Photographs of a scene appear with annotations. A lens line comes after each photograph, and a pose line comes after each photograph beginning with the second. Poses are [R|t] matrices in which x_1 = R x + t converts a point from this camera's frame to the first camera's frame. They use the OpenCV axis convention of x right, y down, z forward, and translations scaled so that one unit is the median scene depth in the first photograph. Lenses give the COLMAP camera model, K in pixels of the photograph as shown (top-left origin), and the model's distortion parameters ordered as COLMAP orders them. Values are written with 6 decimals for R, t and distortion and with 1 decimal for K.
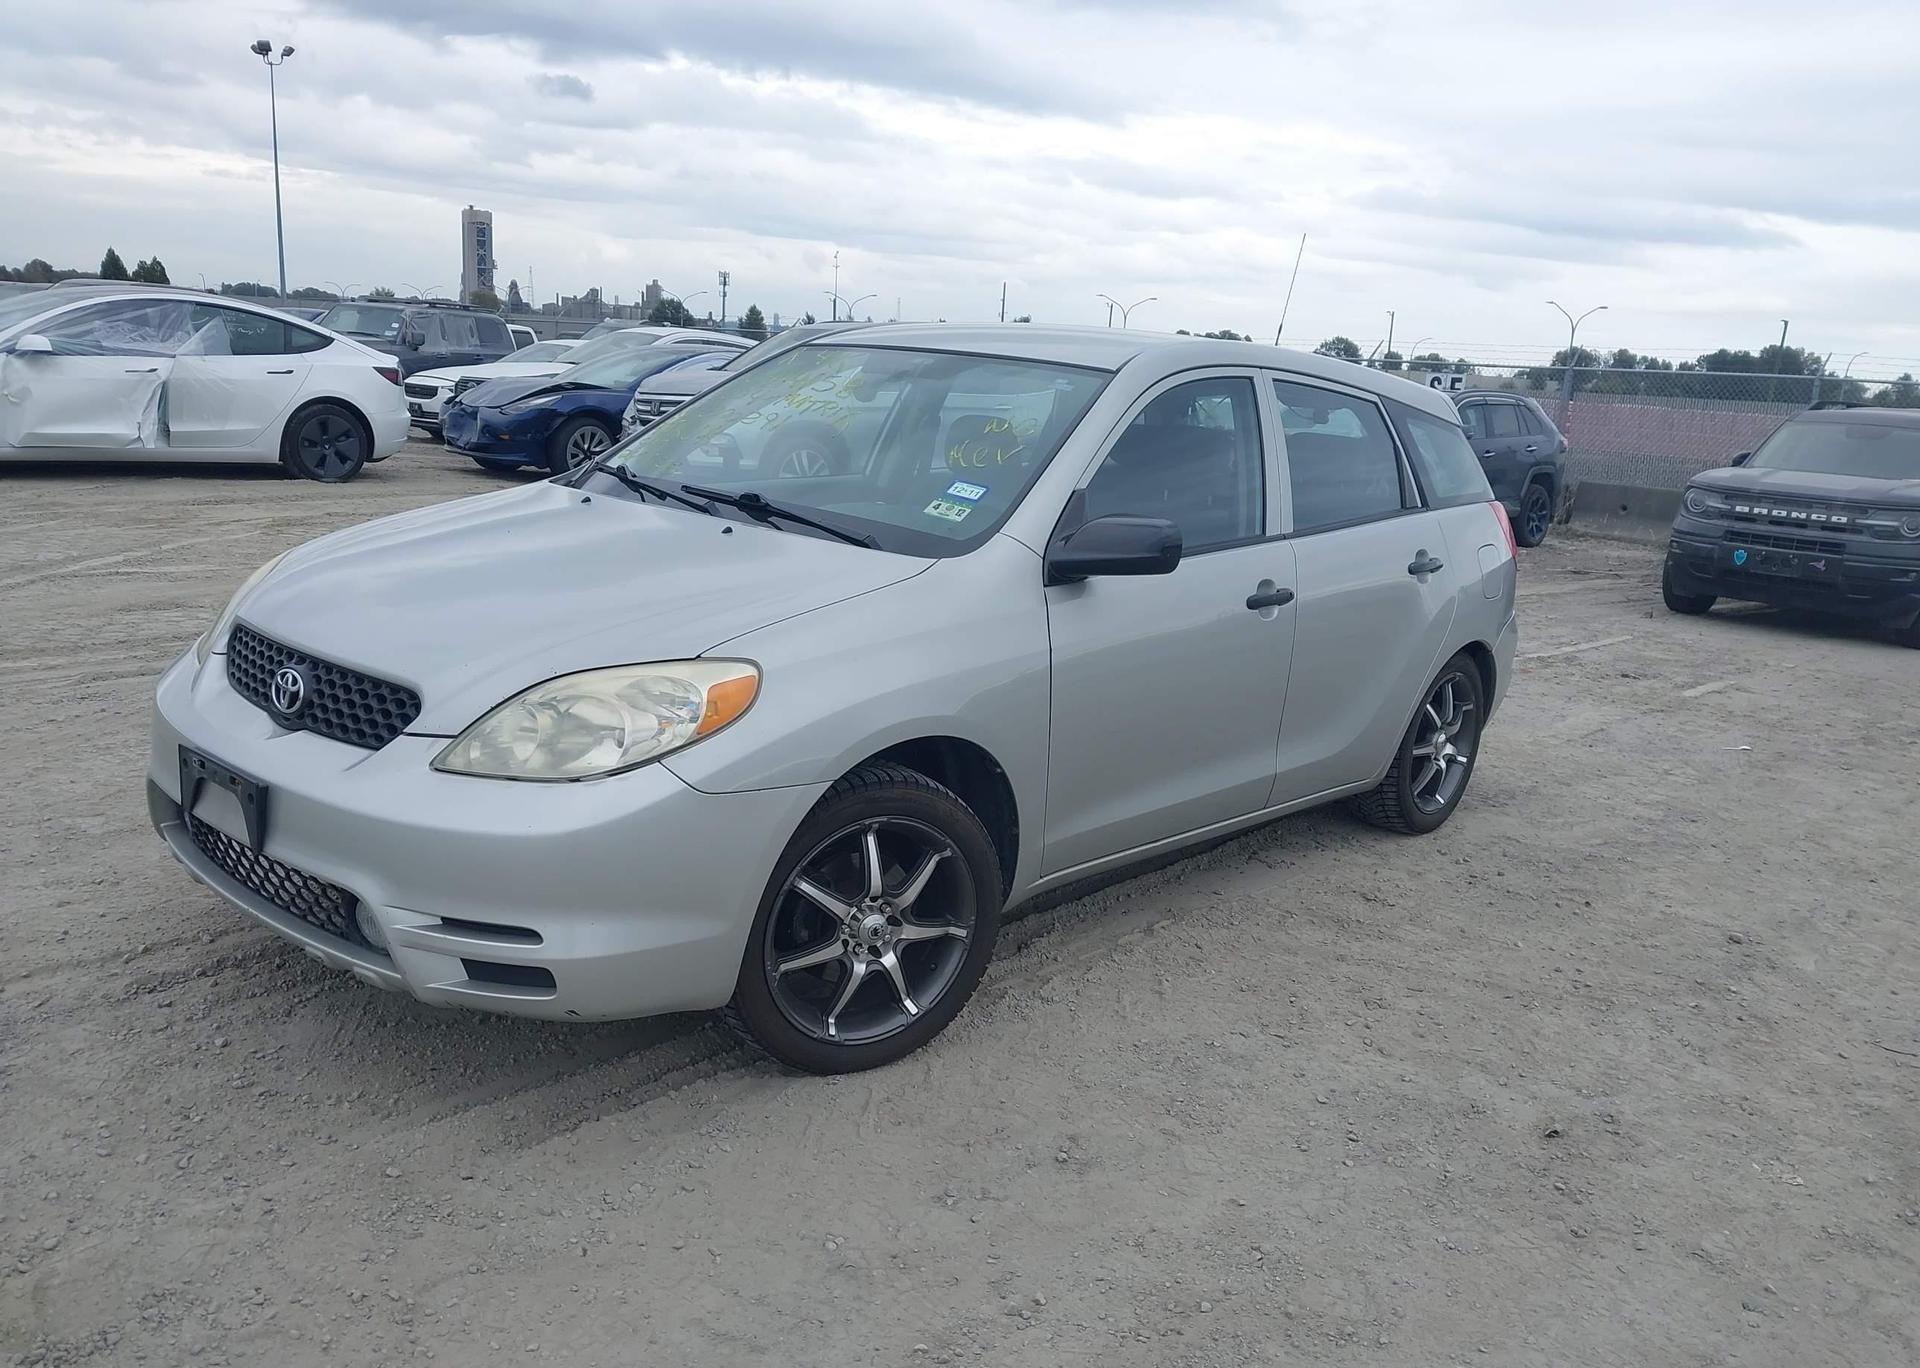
lens RADIAL K [[1547.5, 0, 975.1], [0, 1547.5, 690.8], [0, 0, 1]] dist [0.038623, -0.056289]
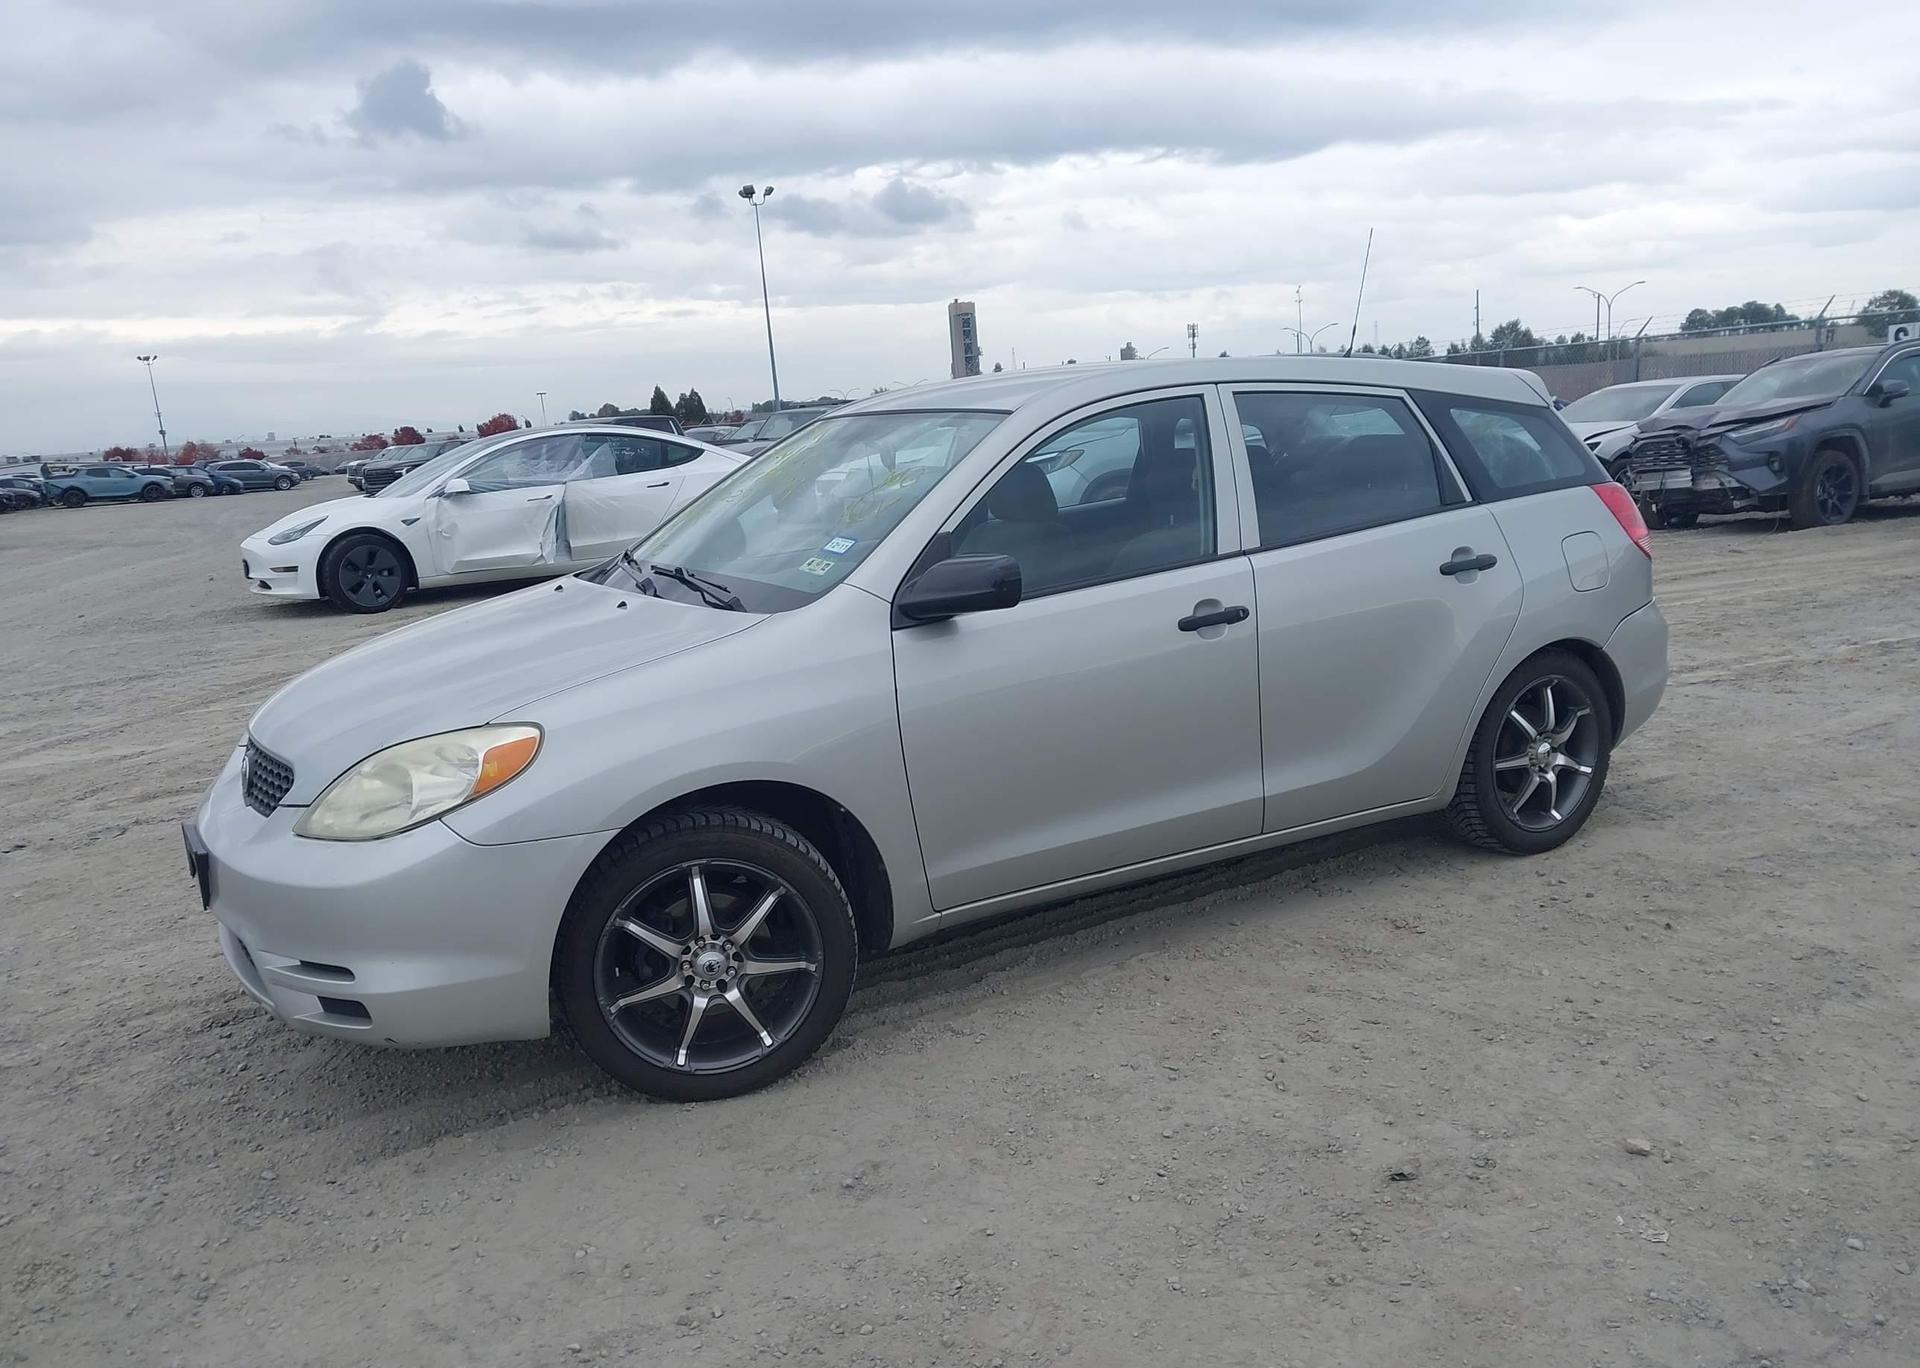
lens RADIAL K [[1547.5, 0, 970.2], [0, 1547.5, 686.1], [0, 0, 1]] dist [0.038623, -0.056289]
pose [[0.940985, -0.074941, -0.330048, 0.362066], [0.064179, 0.996994, -0.043400, 0.015254], [0.332308, 0.019657, 0.942966, 0.033691]]
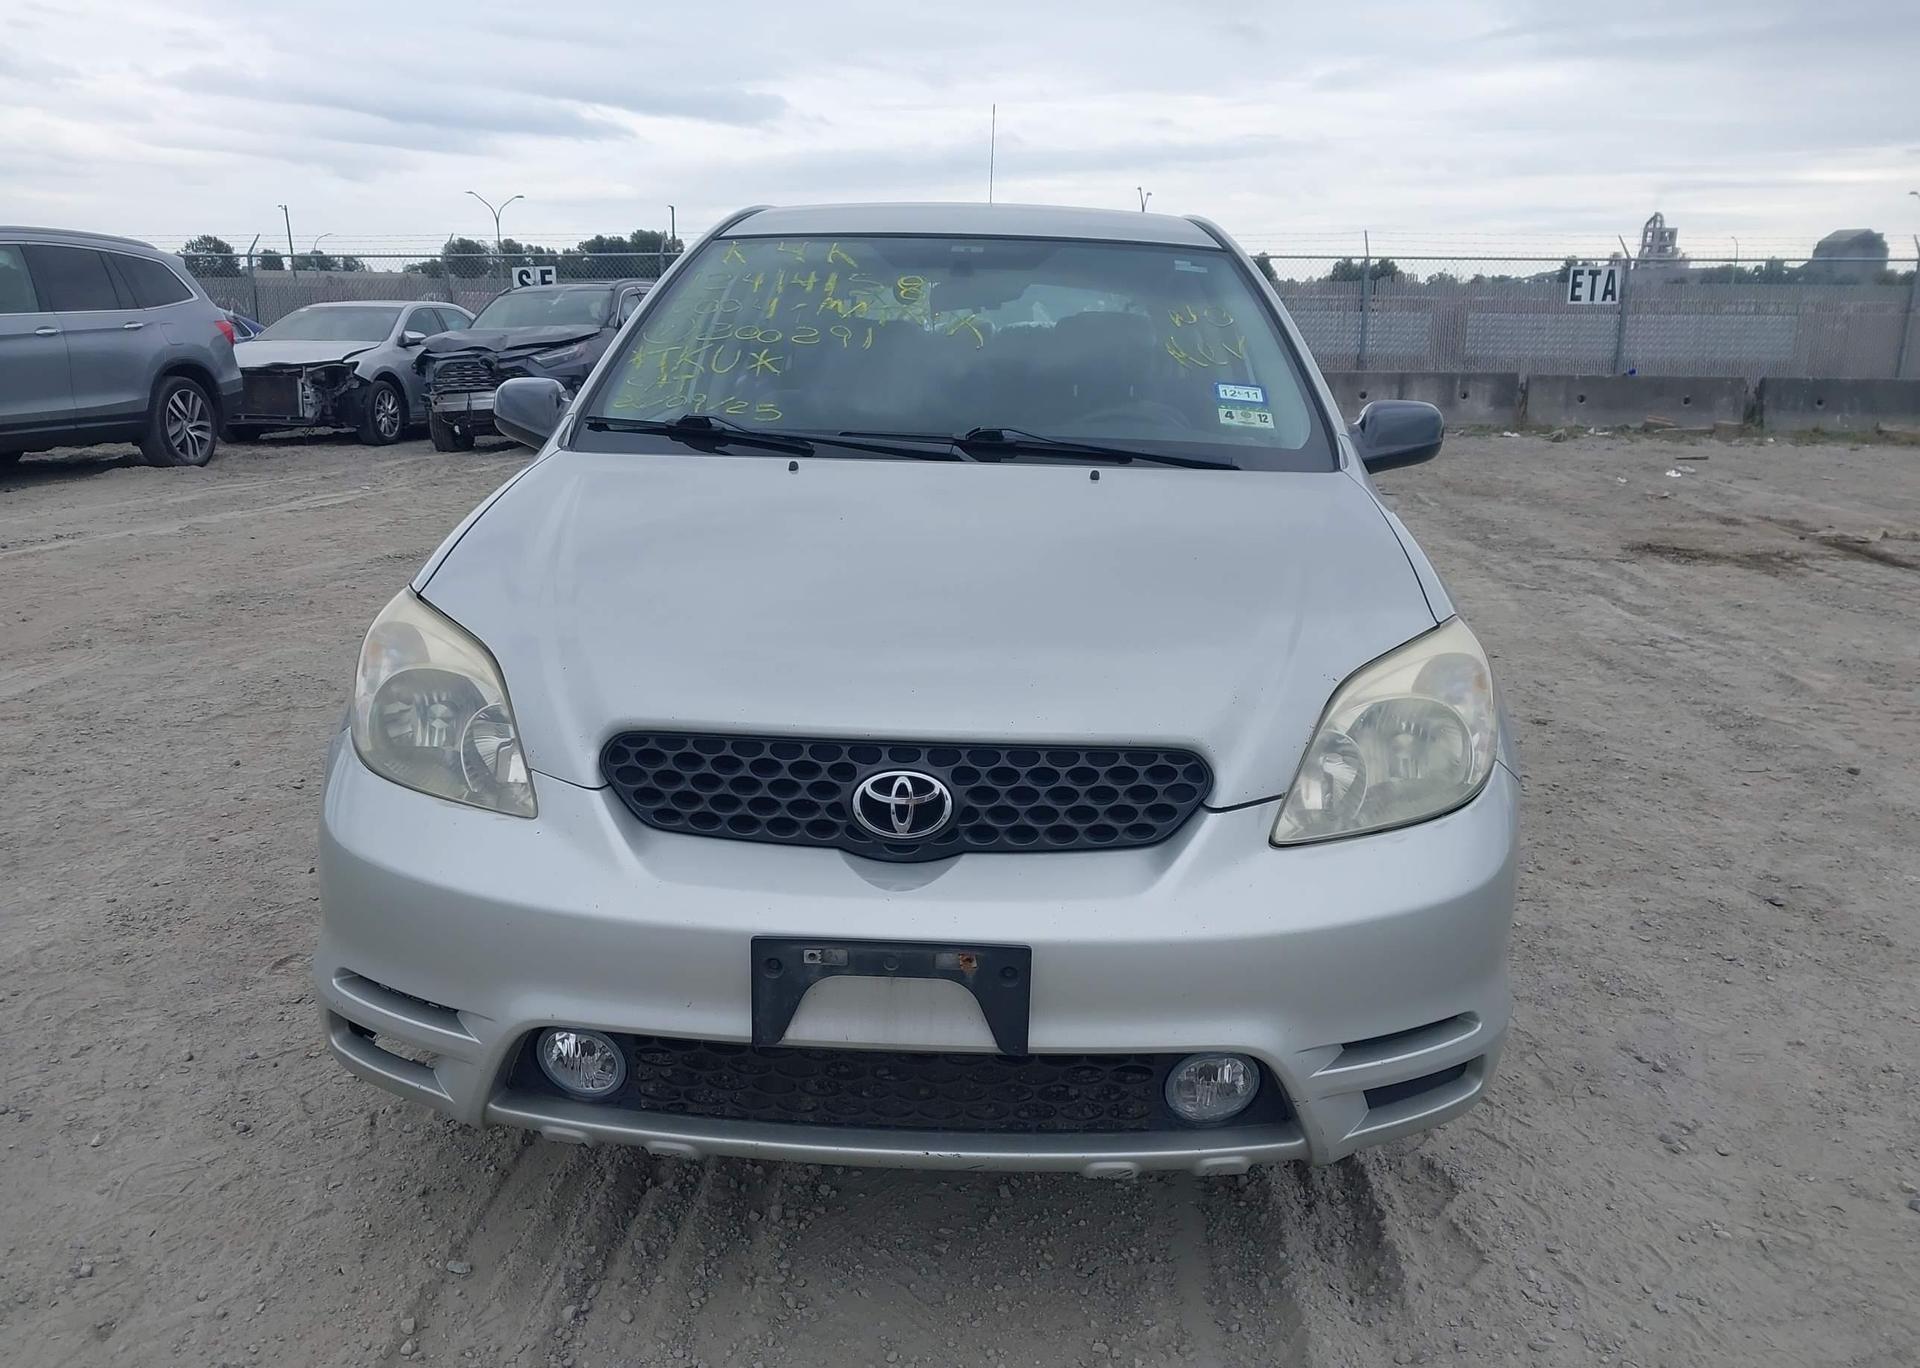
lens RADIAL K [[1547.5, 0, 966.1], [0, 1547.5, 685.9], [0, 0, 1]] dist [0.038623, -0.056289]
pose [[0.762126, -0.212151, 0.611682, -0.590853], [0.174124, 0.977143, 0.121954, -0.088523], [-0.623574, 0.013564, 0.781647, 0.364999]]
